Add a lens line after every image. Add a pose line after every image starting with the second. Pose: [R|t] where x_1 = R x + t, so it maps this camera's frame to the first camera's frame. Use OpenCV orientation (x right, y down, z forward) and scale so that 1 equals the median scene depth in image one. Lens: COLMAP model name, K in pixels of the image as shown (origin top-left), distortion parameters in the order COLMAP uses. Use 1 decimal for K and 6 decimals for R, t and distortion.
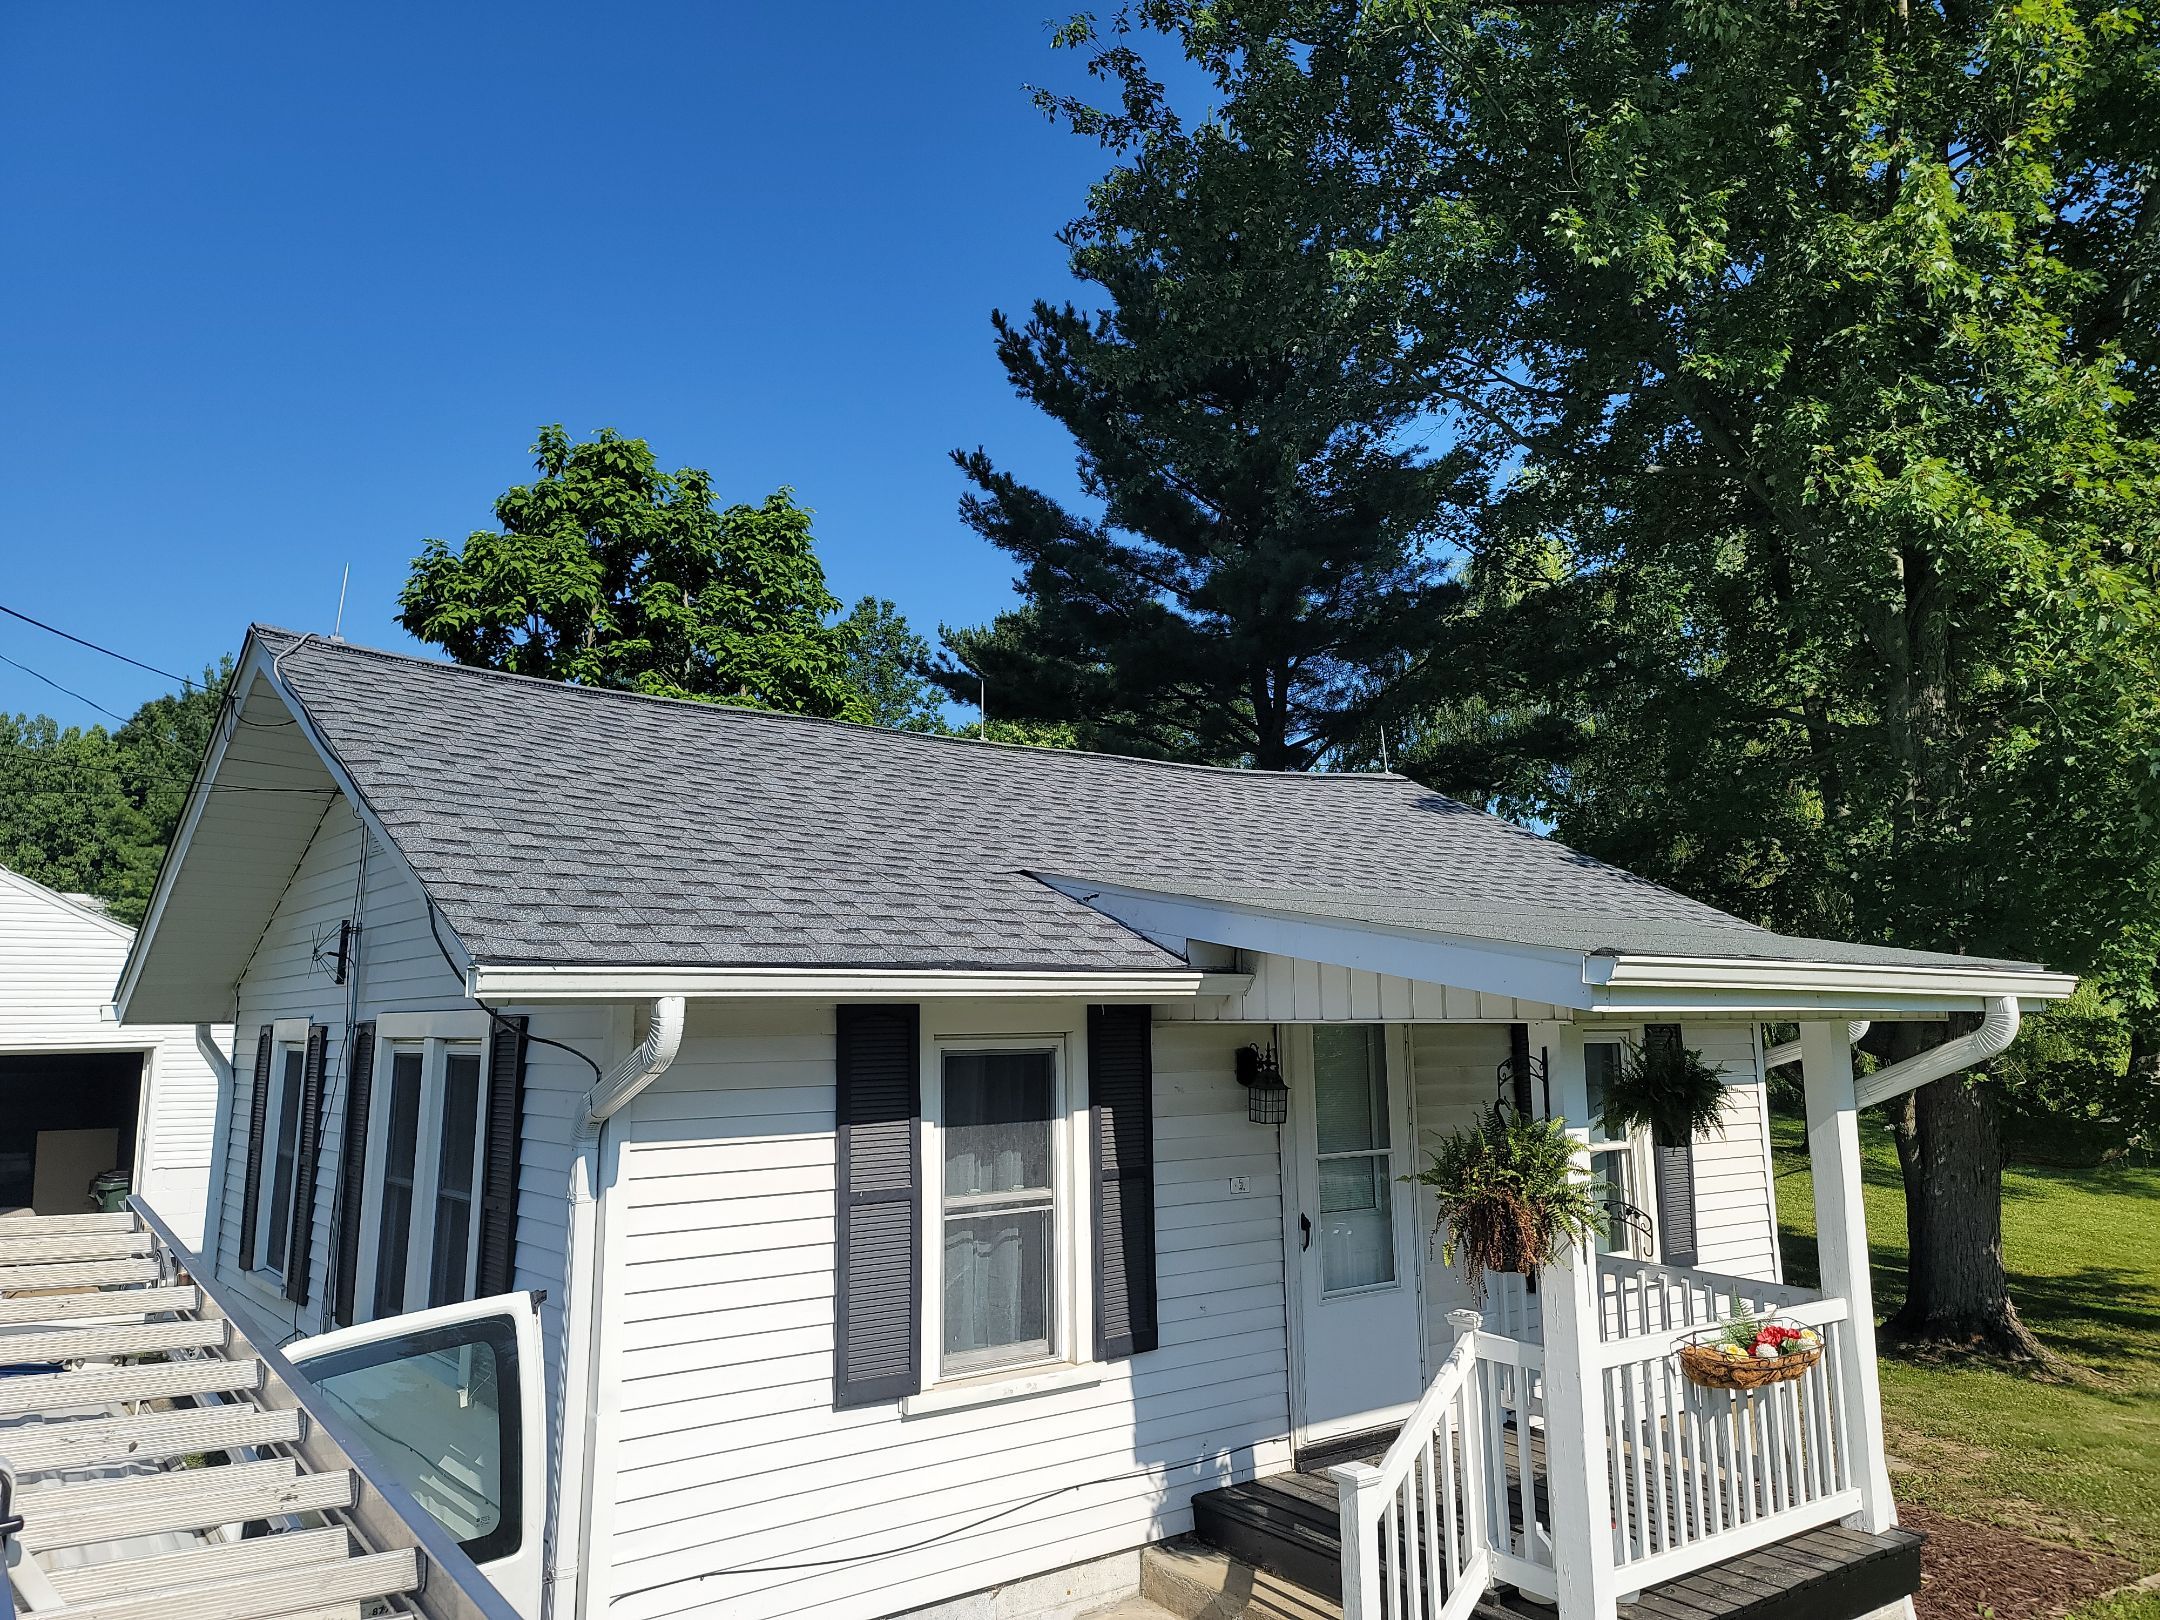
lens RADIAL K [[1579.6, 0, 1081.6], [0, 1579.6, 764.8], [0, 0, 1]] dist [-0.002383, -0.001890]
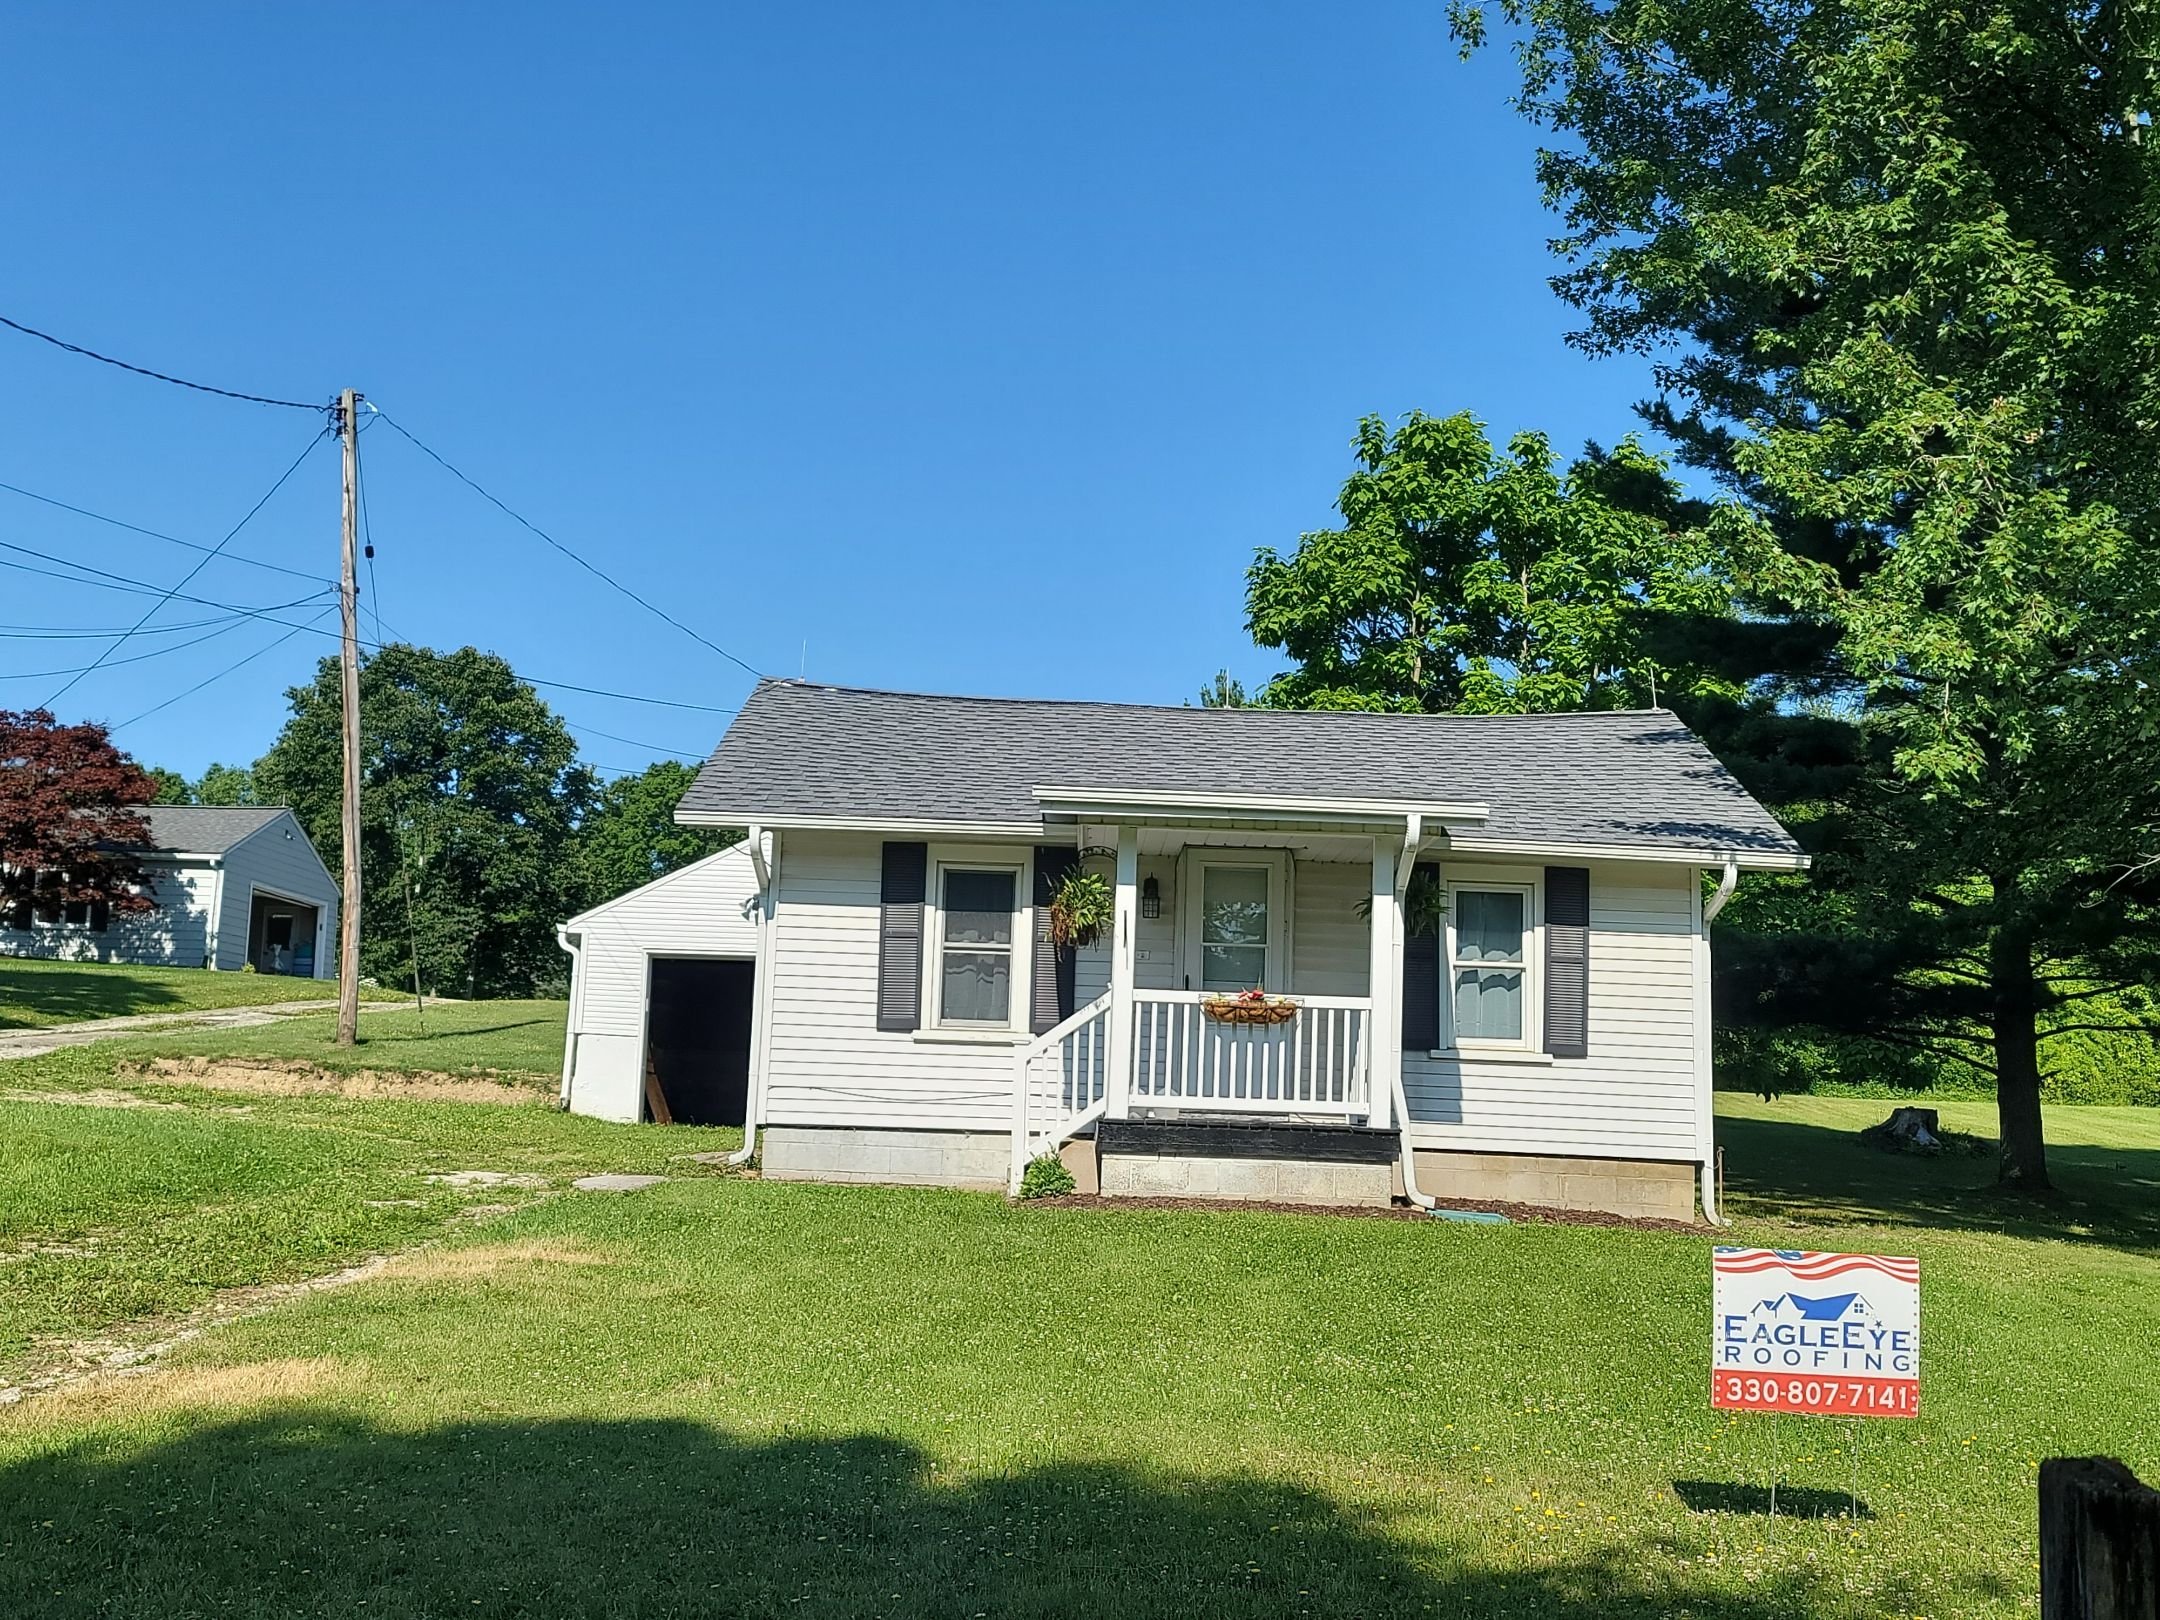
lens RADIAL K [[2149.5, 0, 1031.0], [0, 2149.5, 862.8], [0, 0, 1]] dist [0.049713, -0.025648]
pose [[0.788111, -0.030686, -0.614767, 1.200764], [0.055640, 0.998219, 0.021502, 0.087606], [0.613013, -0.051152, 0.788415, -0.768012]]
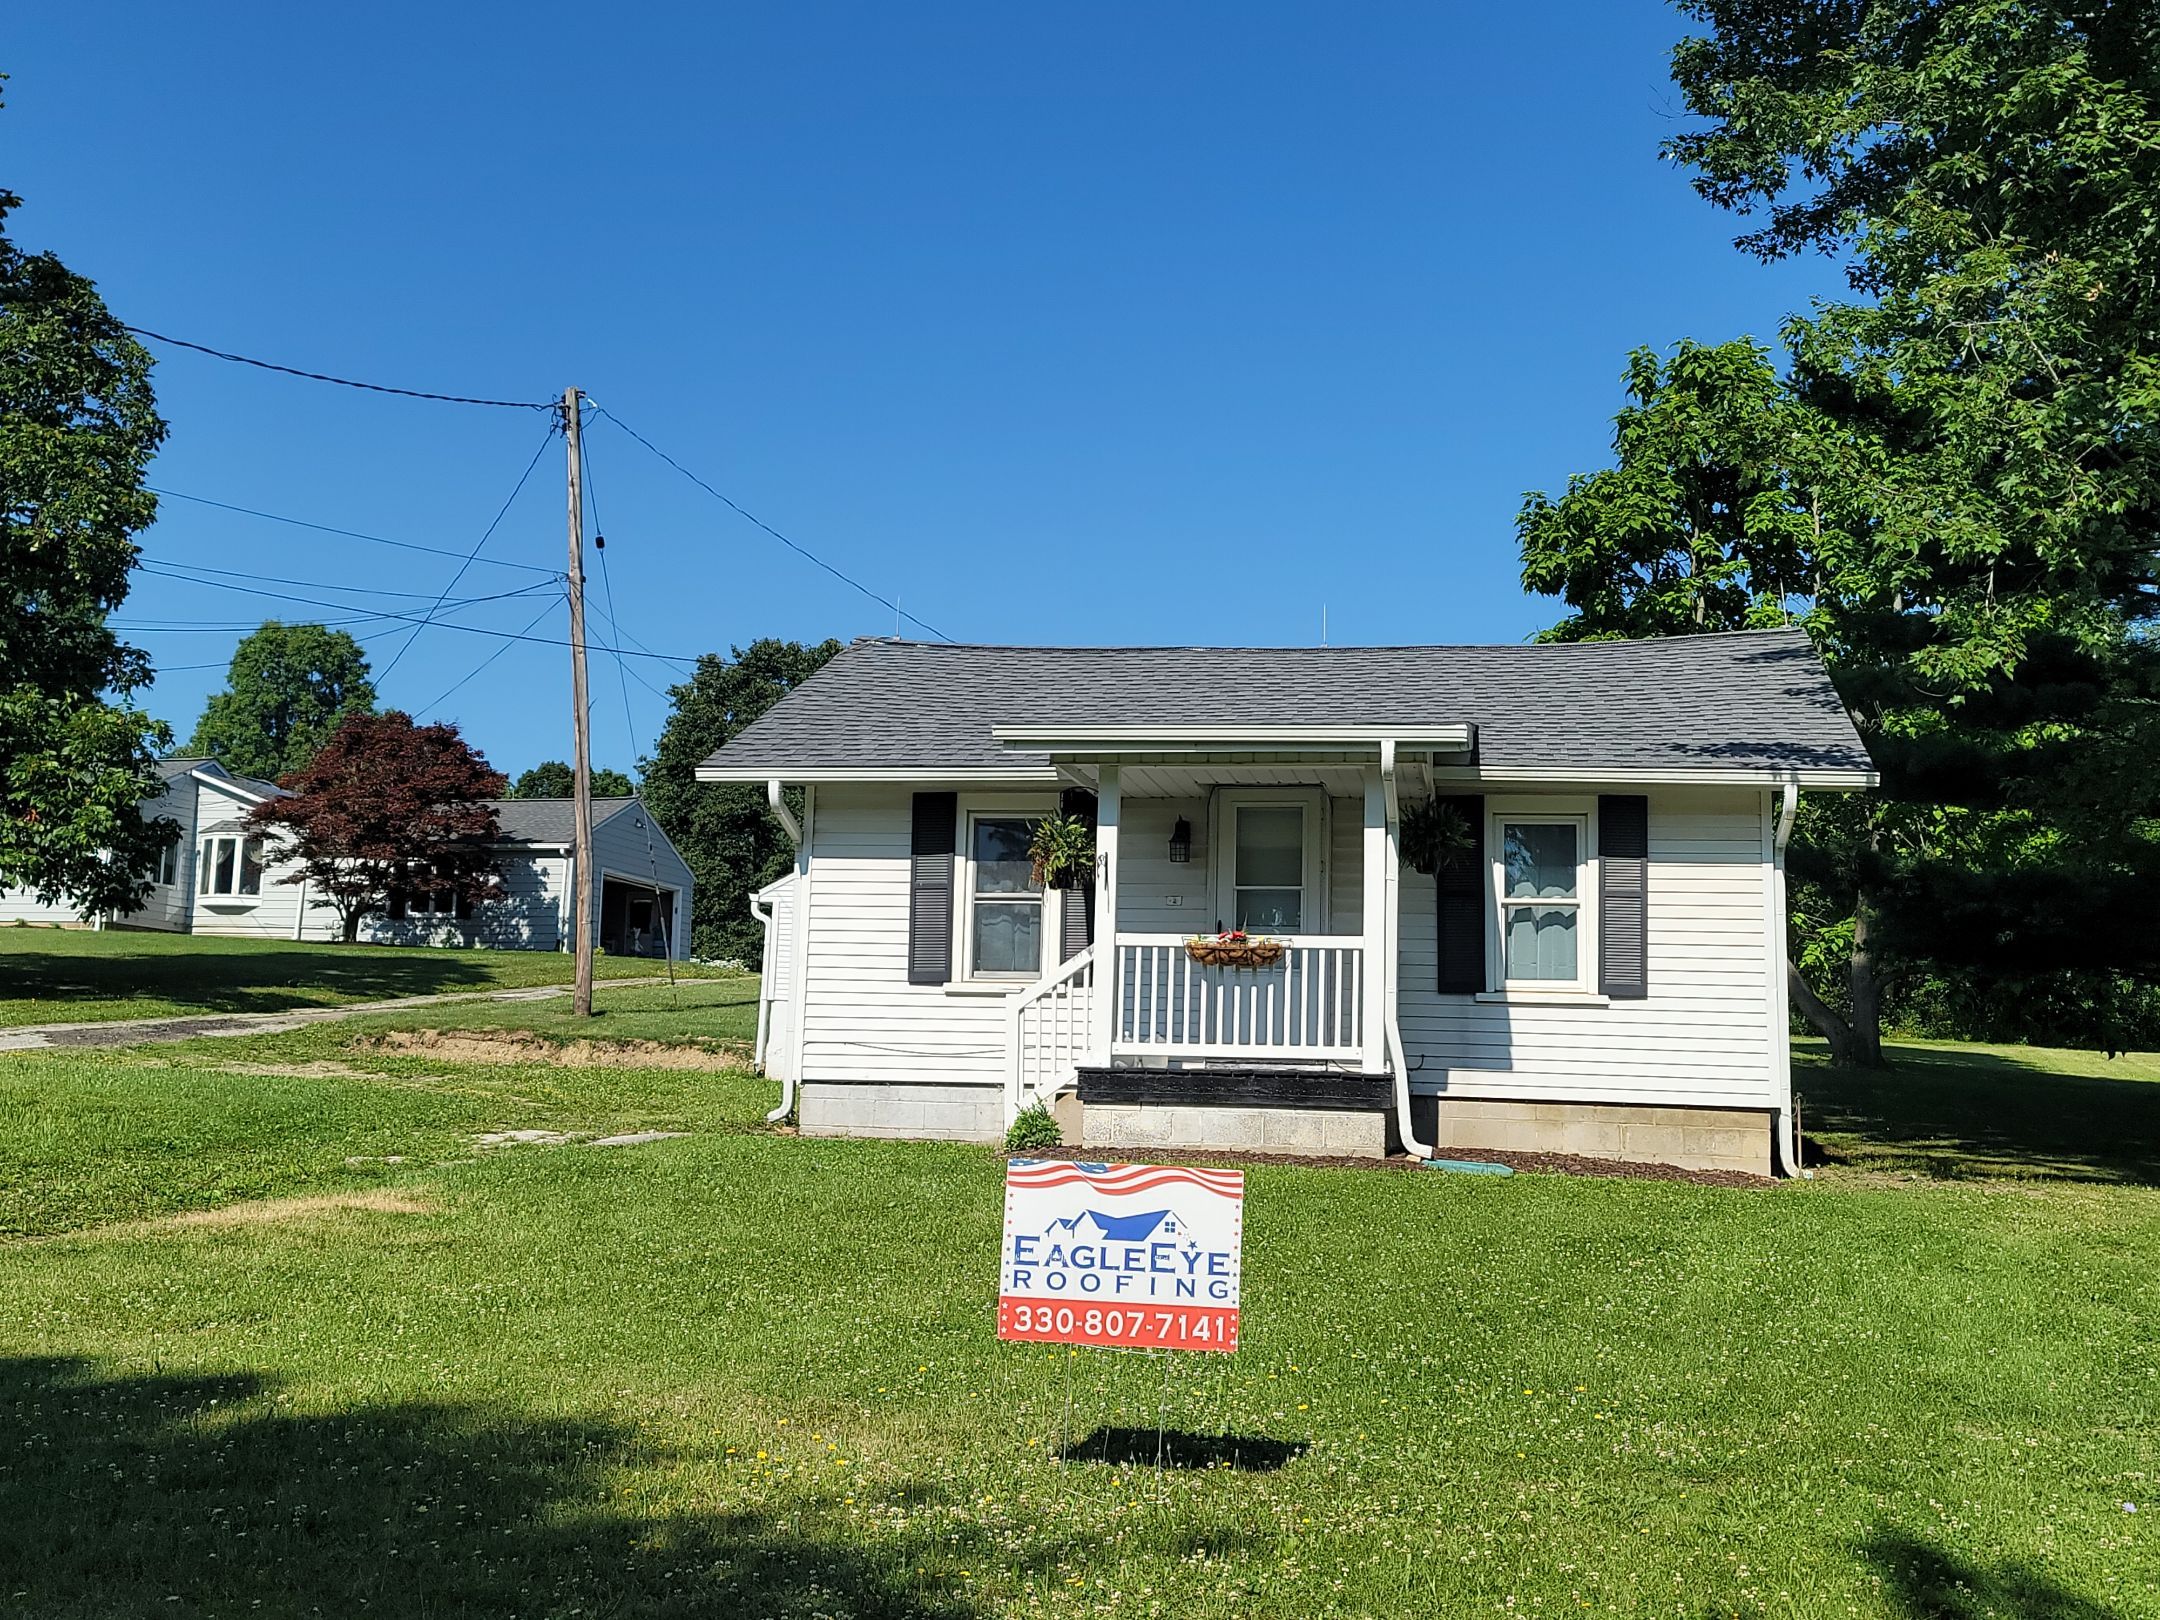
lens RADIAL K [[2136.1, 0, 1080.0], [0, 2136.1, 810.0], [0, 0, 1]] dist [0.057451, -0.022560]
pose [[0.671850, -0.063178, -0.737988, 1.410689], [0.088556, 0.996060, -0.004651, 0.140679], [0.735374, -0.062228, 0.674798, -0.495306]]
